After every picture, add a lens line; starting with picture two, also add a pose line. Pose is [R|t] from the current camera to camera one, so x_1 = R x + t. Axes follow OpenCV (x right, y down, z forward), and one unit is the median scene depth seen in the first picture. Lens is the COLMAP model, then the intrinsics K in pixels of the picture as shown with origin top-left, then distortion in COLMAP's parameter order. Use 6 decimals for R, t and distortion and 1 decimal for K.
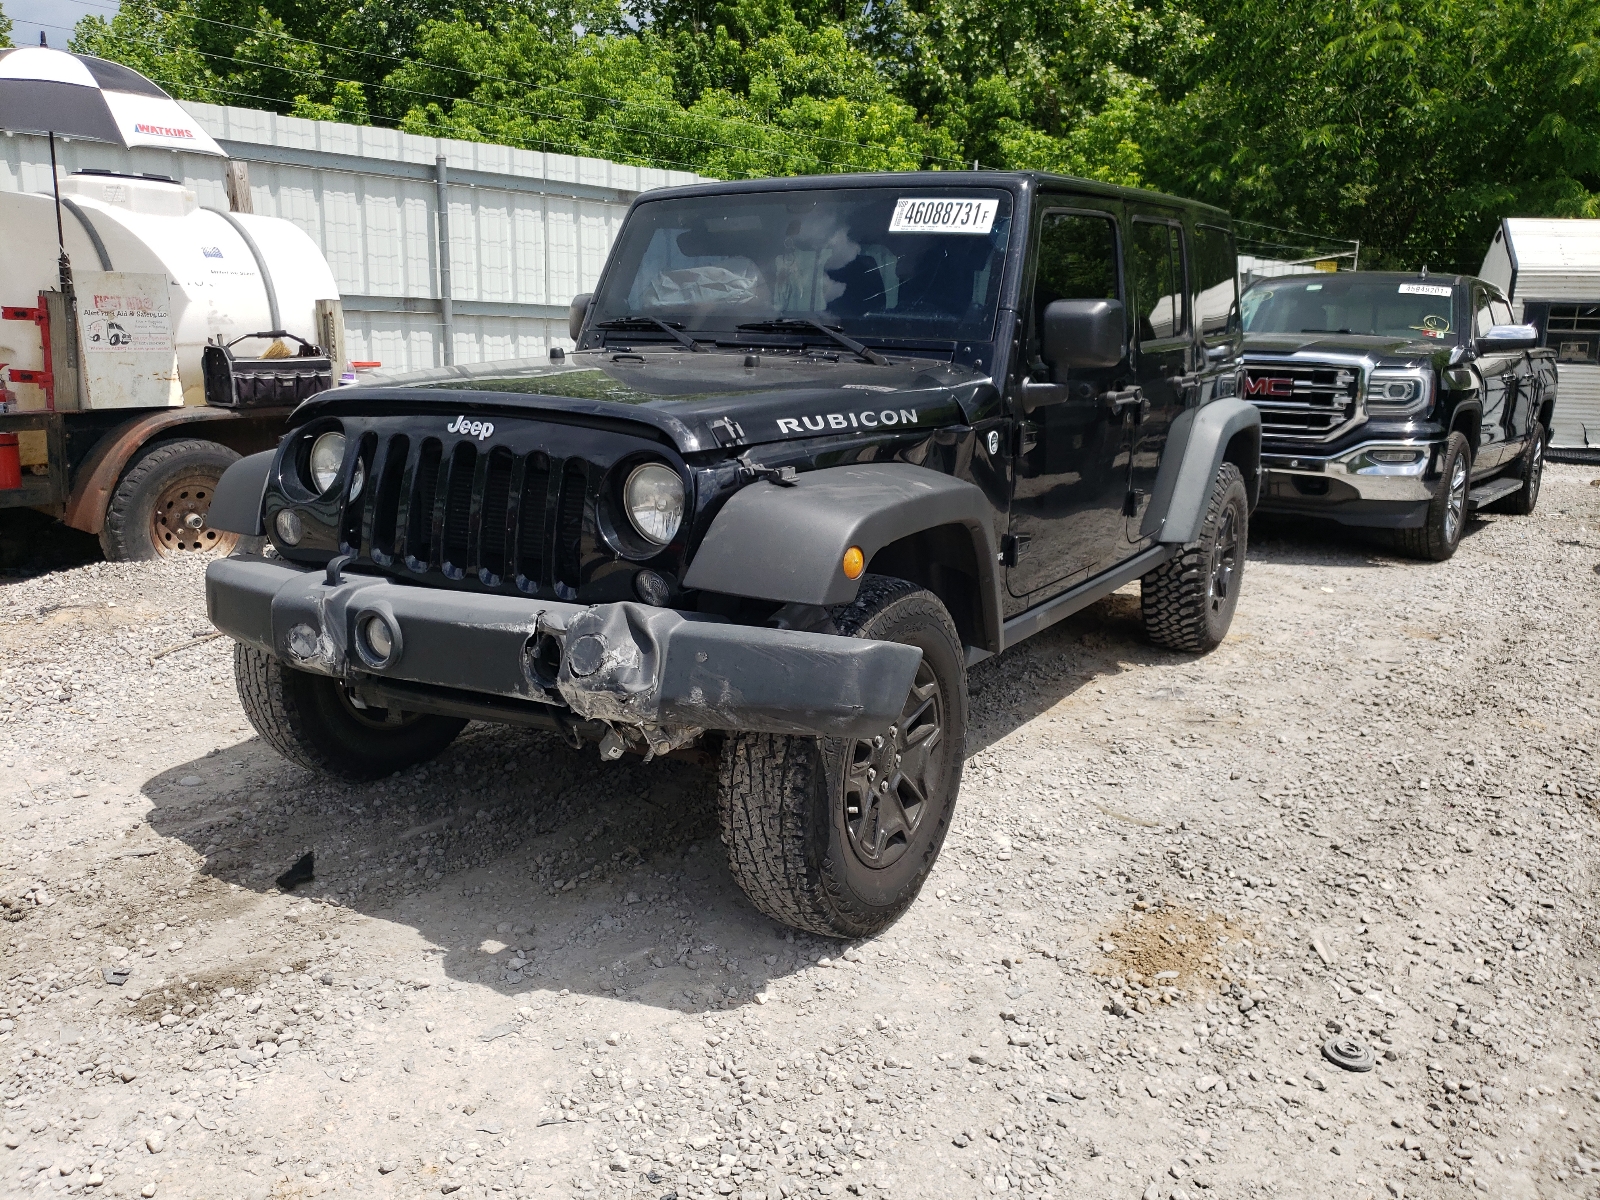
lens RADIAL K [[1180.9, 0, 790.3], [0, 1180.9, 600.1], [0, 0, 1]] dist [-0.000184, -0.000305]
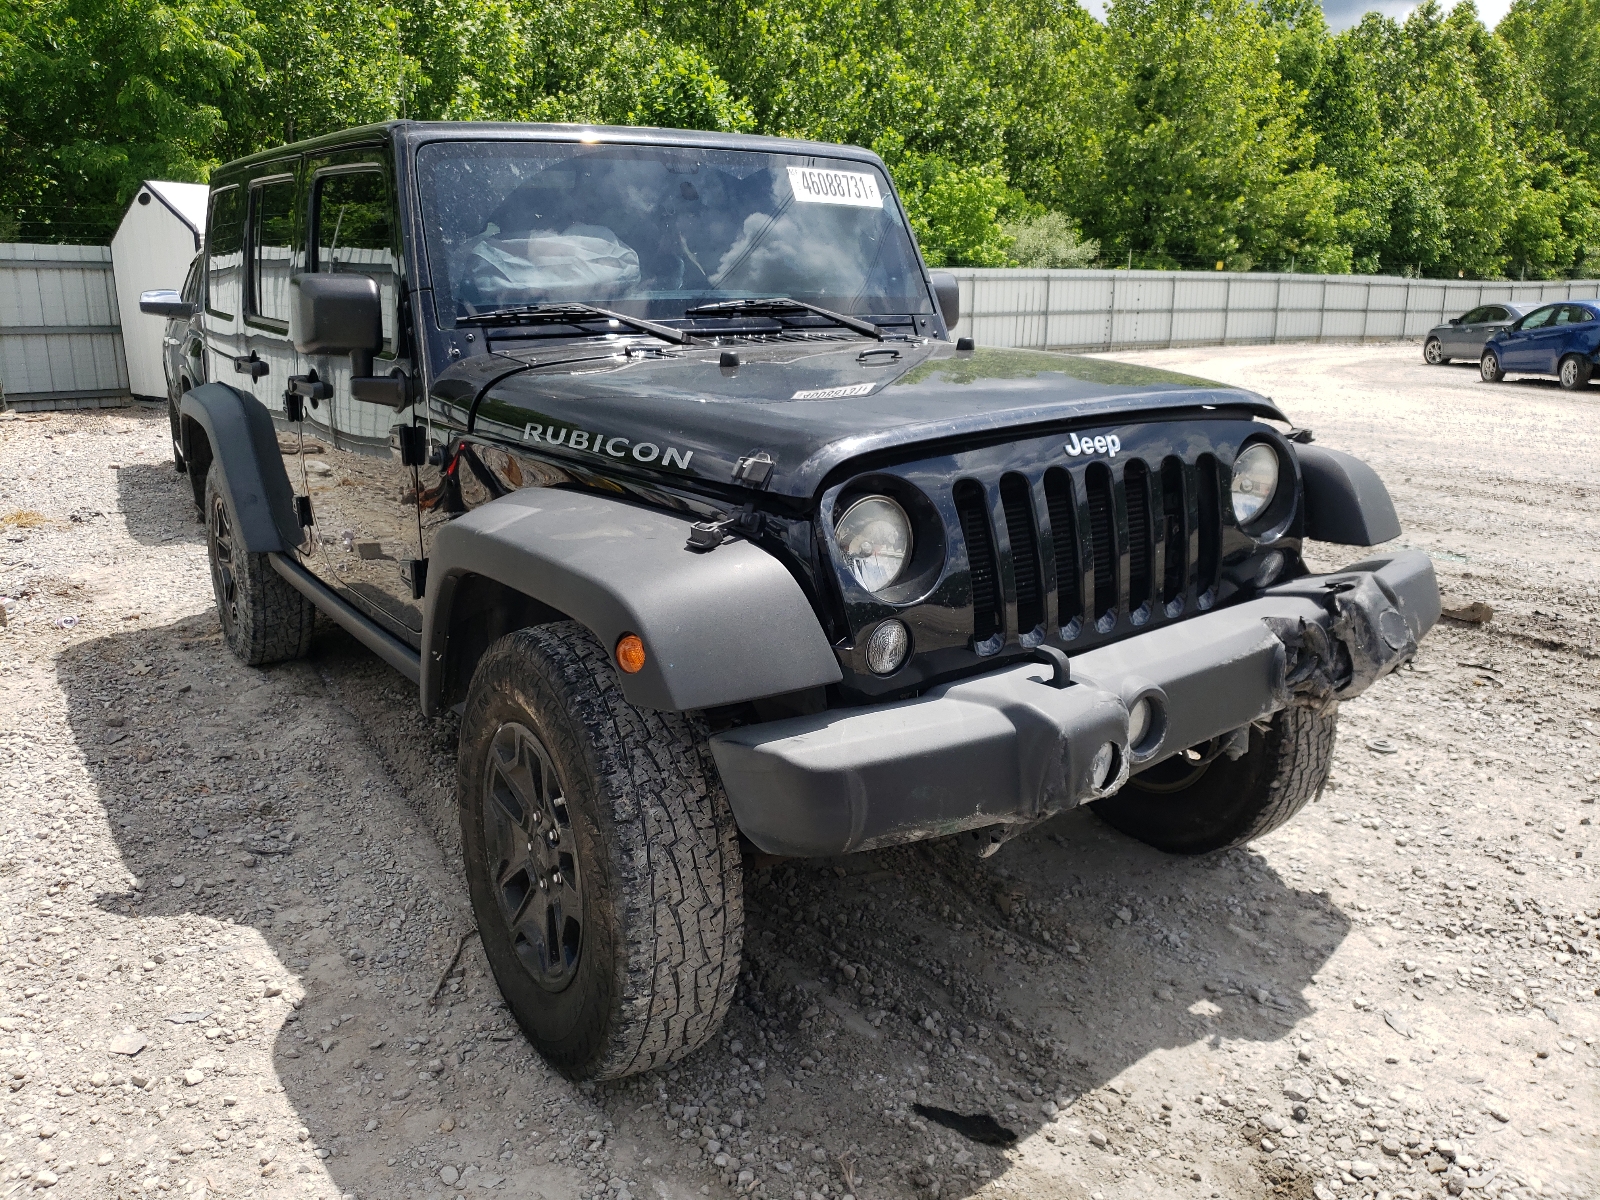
lens RADIAL K [[1180.9, 0, 790.3], [0, 1180.9, 600.1], [0, 0, 1]] dist [-0.000184, -0.000305]
pose [[0.465894, -0.253639, 0.847709, -1.072434], [0.226778, 0.960264, 0.162680, -0.220950], [-0.855286, 0.116450, 0.504901, 0.773571]]
